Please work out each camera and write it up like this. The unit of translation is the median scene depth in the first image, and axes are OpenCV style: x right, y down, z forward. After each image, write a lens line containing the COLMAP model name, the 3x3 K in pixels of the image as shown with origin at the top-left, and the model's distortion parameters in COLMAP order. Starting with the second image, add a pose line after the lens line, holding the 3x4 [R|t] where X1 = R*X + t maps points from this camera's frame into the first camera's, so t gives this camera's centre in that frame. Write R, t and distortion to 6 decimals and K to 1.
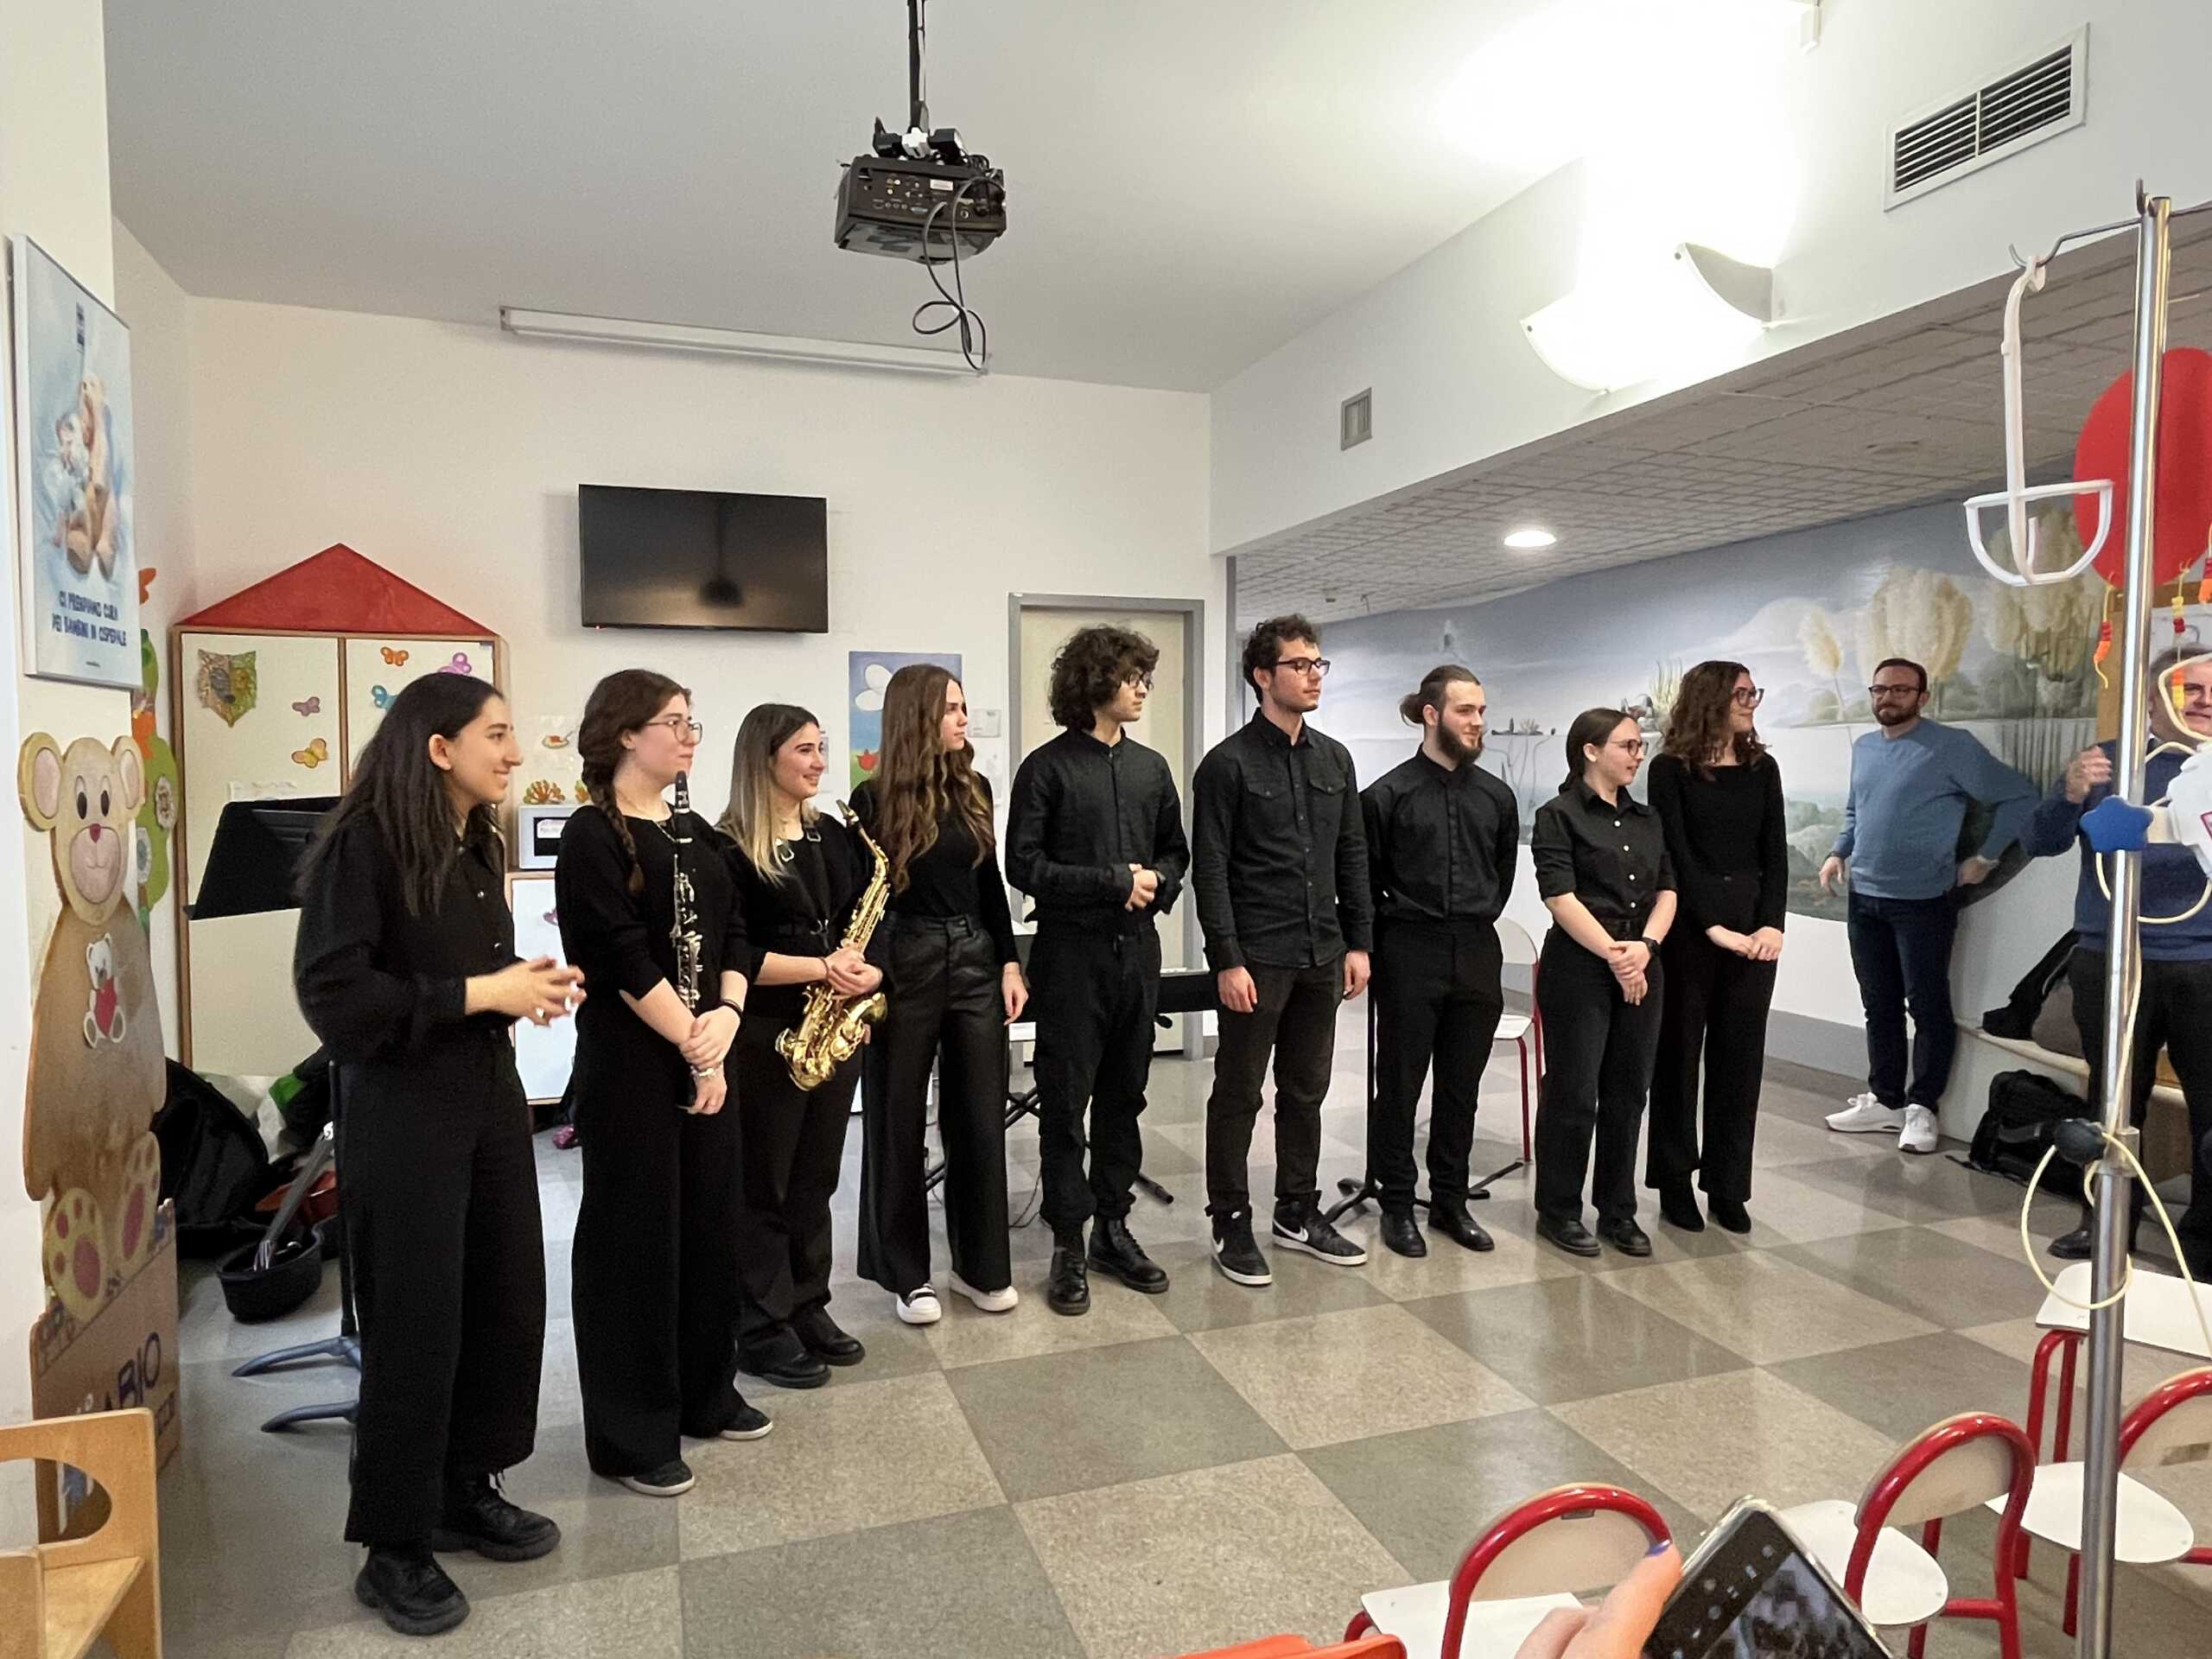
lens RADIAL K [[1377.3, 0, 1104.7], [0, 1377.3, 827.4], [0, 0, 1]] dist [0.015998, 0.004108]
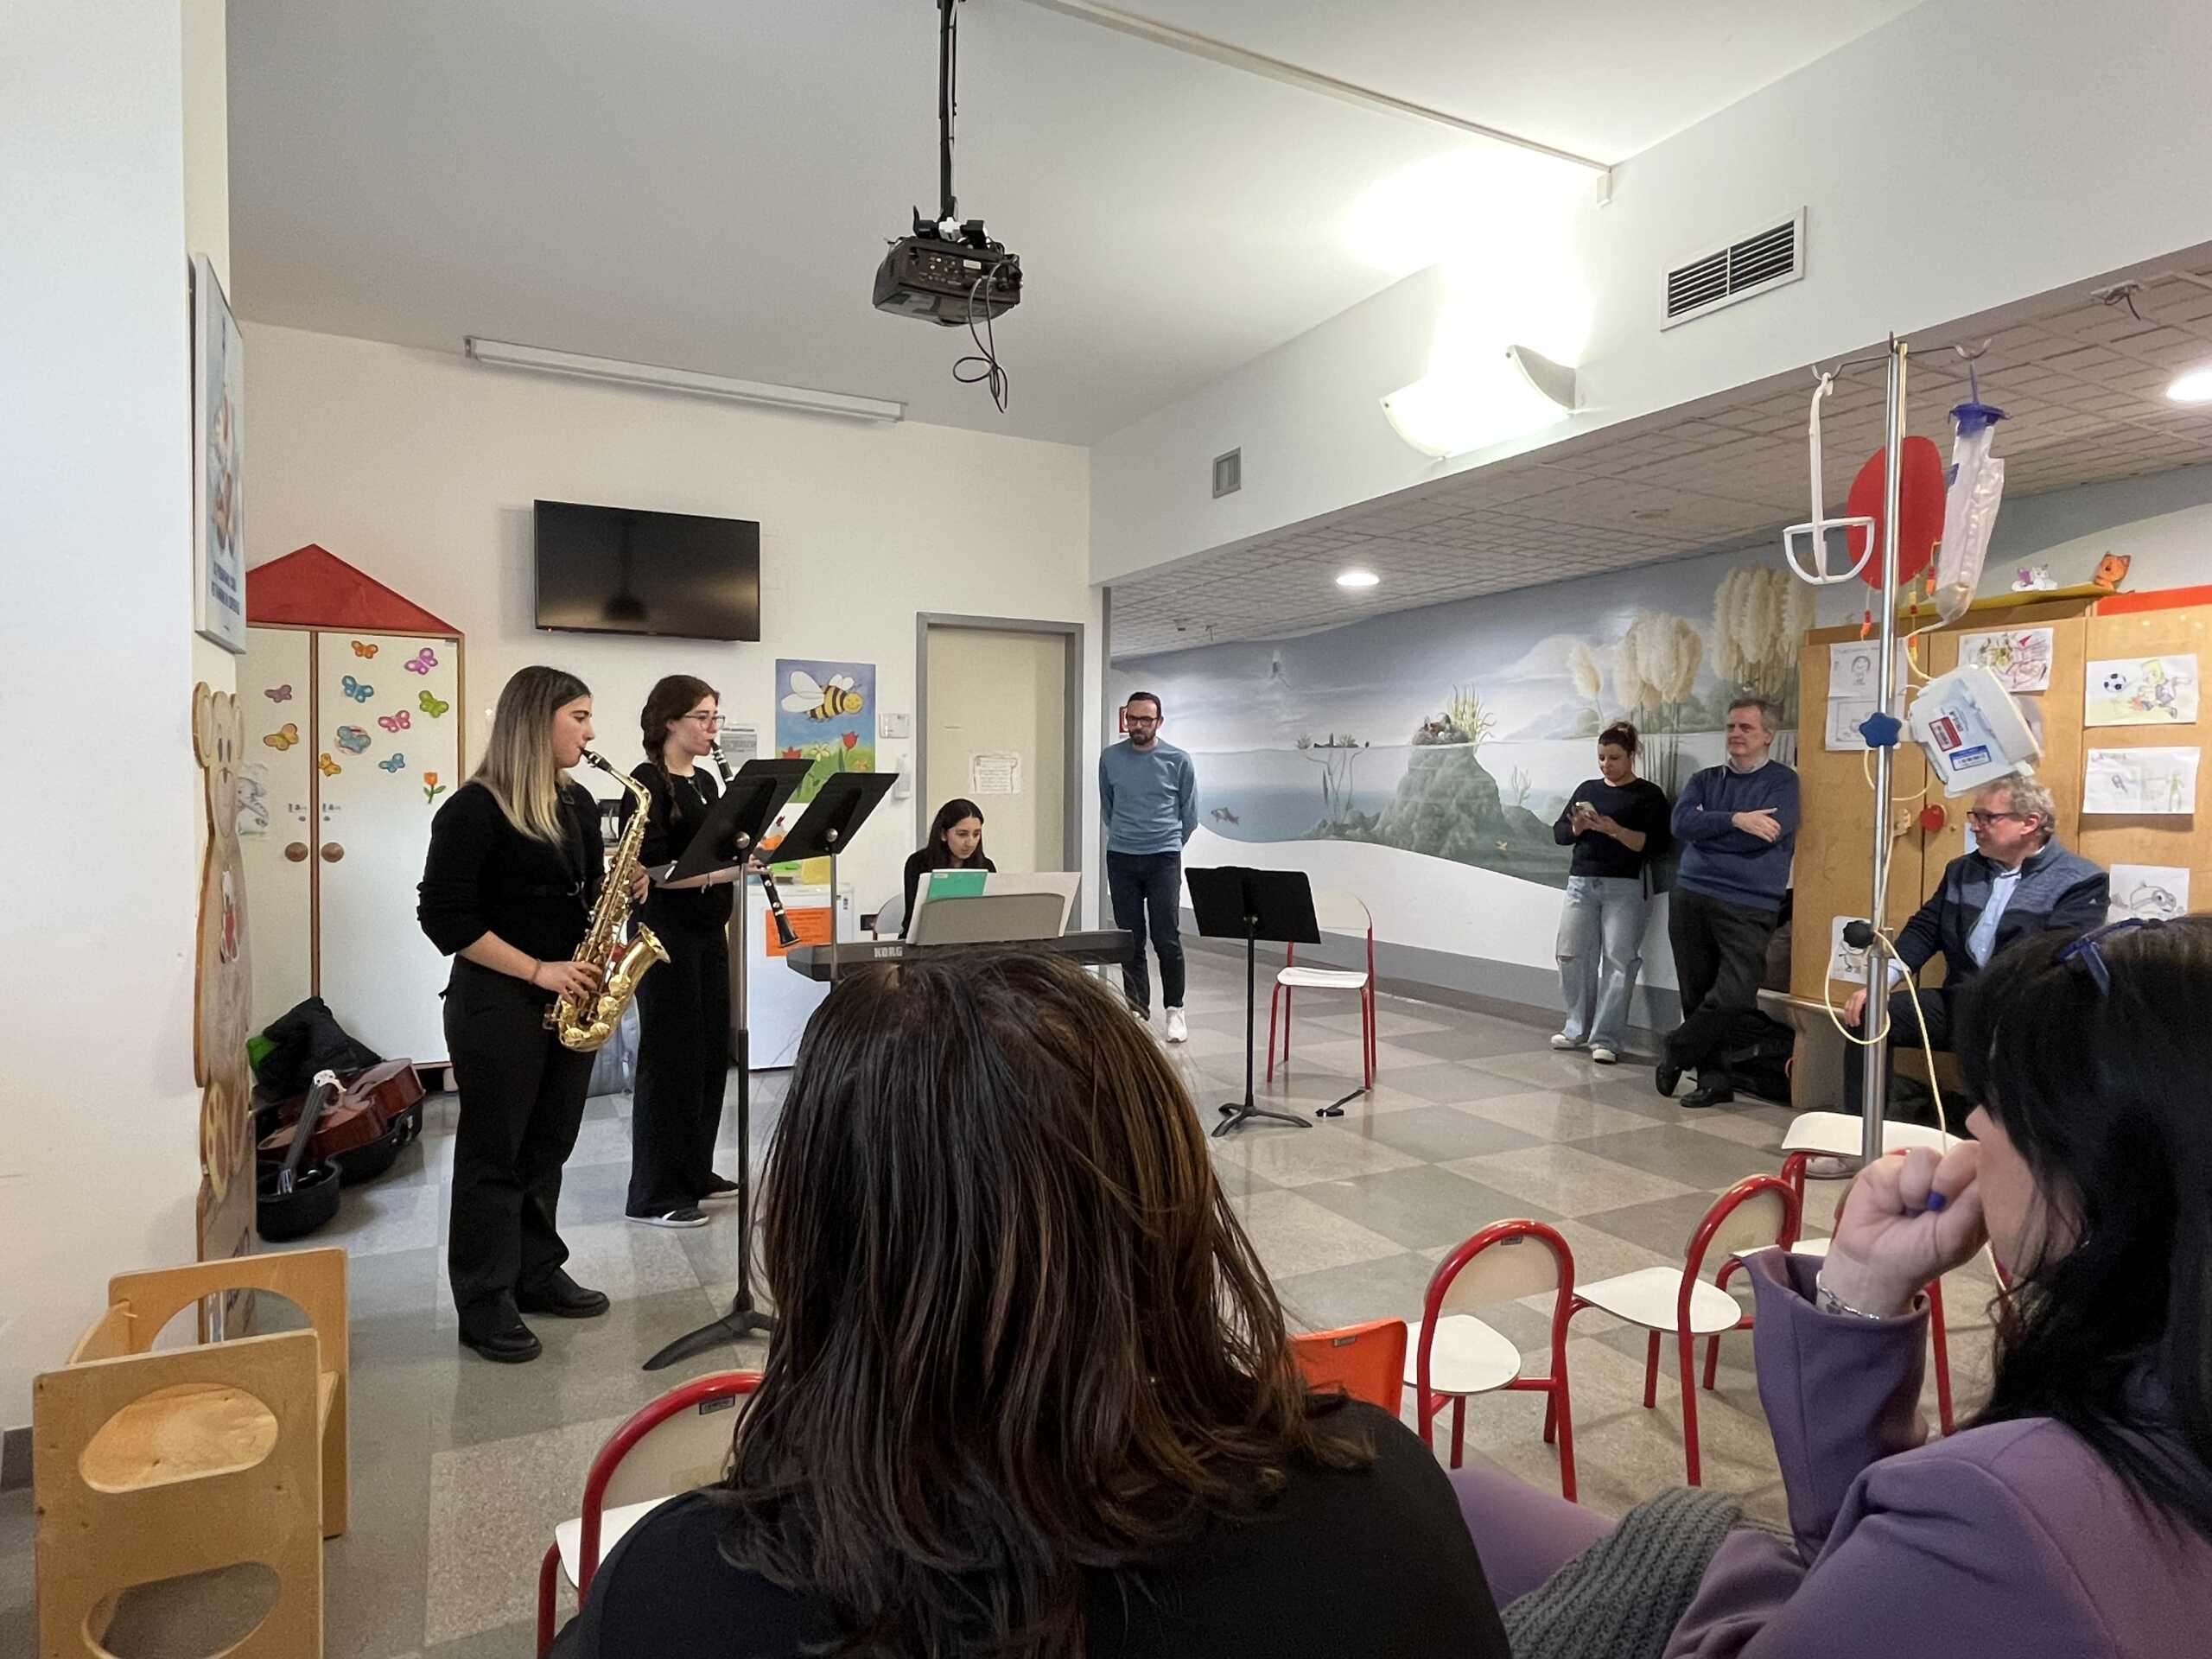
lens RADIAL K [[1265.1, 0, 1103.8], [0, 1265.1, 827.7], [0, 0, 1]] dist [0.018676, -0.001383]
pose [[0.989970, 0.005363, 0.141177, -0.080191], [-0.003266, 0.999881, -0.015084, 0.029576], [-0.141241, 0.014472, 0.989869, -0.070754]]
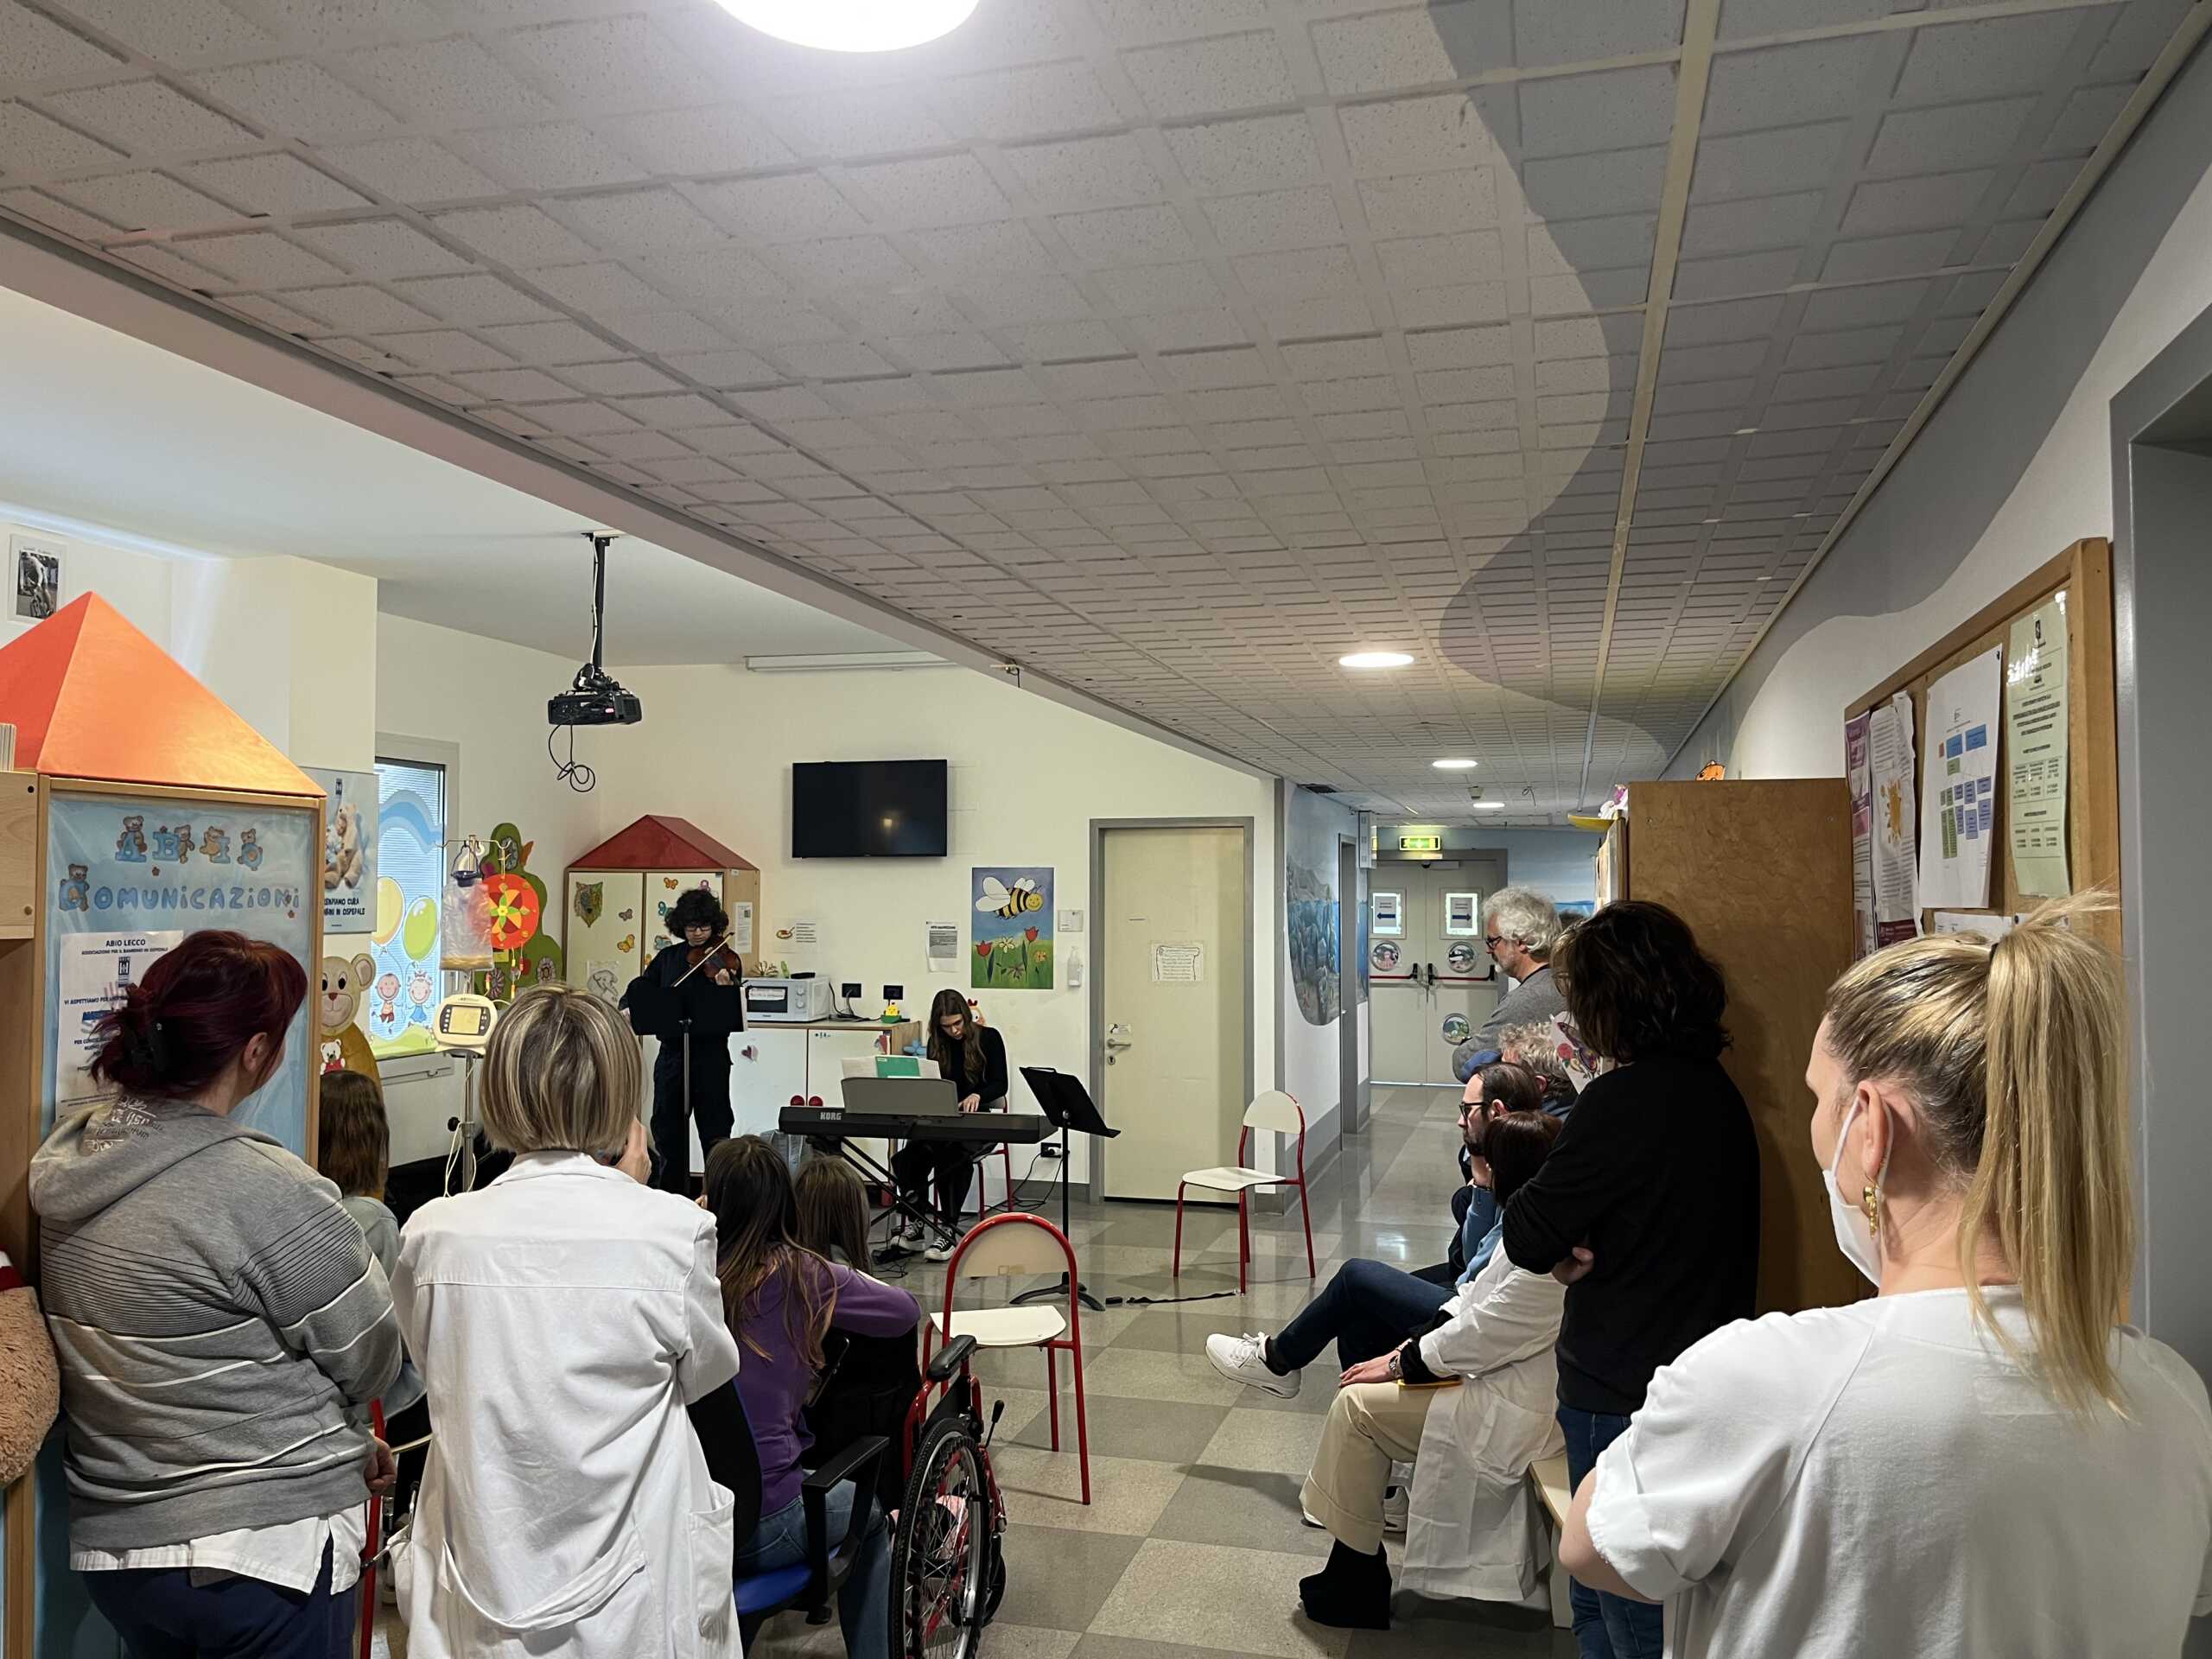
lens RADIAL K [[1681.1, 0, 1108.3], [0, 1681.1, 830.6], [0, 0, 1]] dist [0.004912, -0.000292]
pose [[0.828076, -0.018017, -0.560327, 1.017967], [-0.031053, 0.996475, -0.077932, -0.048975], [0.559756, 0.081933, 0.824597, -0.333908]]
